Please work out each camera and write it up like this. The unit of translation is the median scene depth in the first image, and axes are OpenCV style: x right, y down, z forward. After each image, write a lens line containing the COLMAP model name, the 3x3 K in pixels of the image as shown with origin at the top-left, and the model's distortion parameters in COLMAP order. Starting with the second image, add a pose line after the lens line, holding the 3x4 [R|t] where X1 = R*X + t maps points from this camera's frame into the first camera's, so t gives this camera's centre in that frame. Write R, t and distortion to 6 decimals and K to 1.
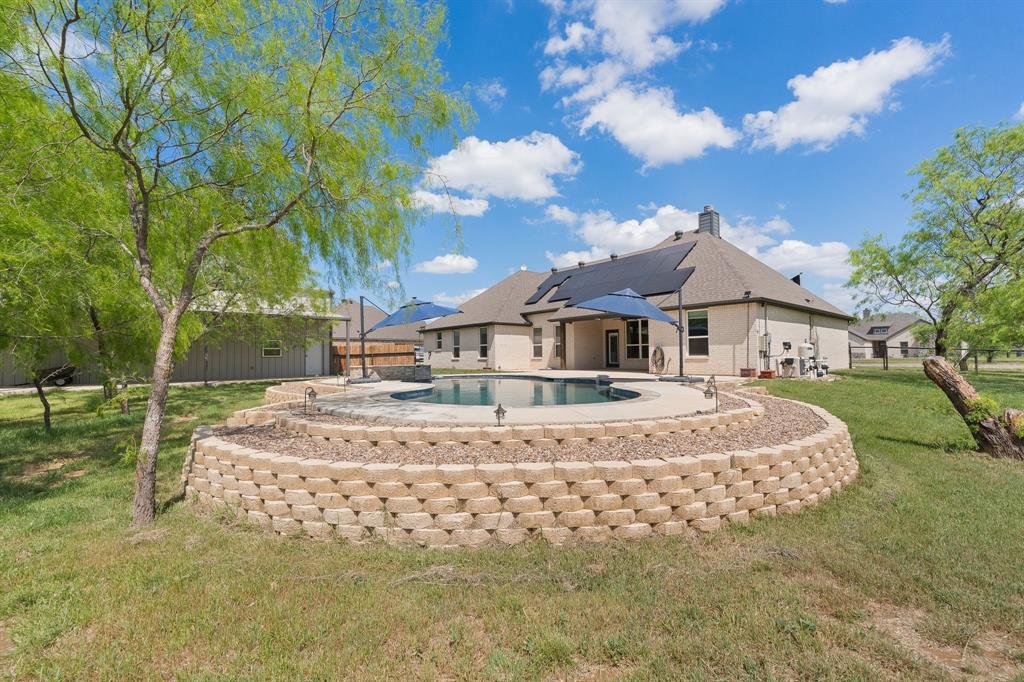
lens RADIAL K [[421.5, 0, 512.8], [0, 421.5, 338.8], [0, 0, 1]] dist [0.012510, -0.000115]
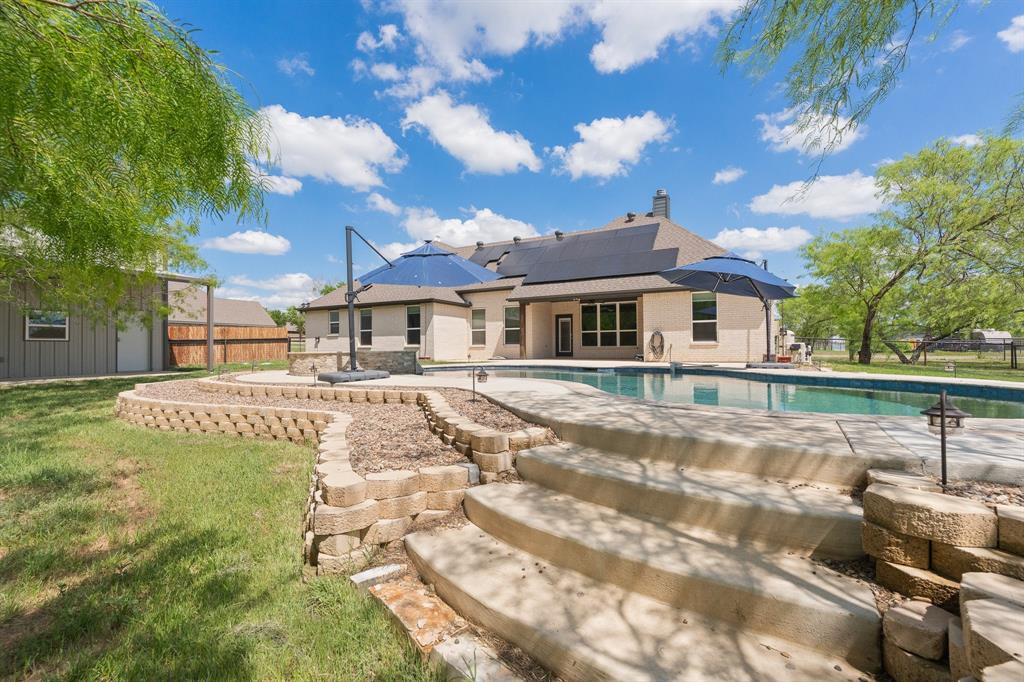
lens RADIAL K [[411.2, 0, 512.2], [0, 411.2, 328.2], [0, 0, 1]] dist [0.011032, -0.000015]
pose [[0.913478, 0.020260, 0.406382, -0.222215], [-0.017016, 0.999788, -0.011594, 0.020514], [-0.406531, 0.003675, 0.913630, 0.254096]]
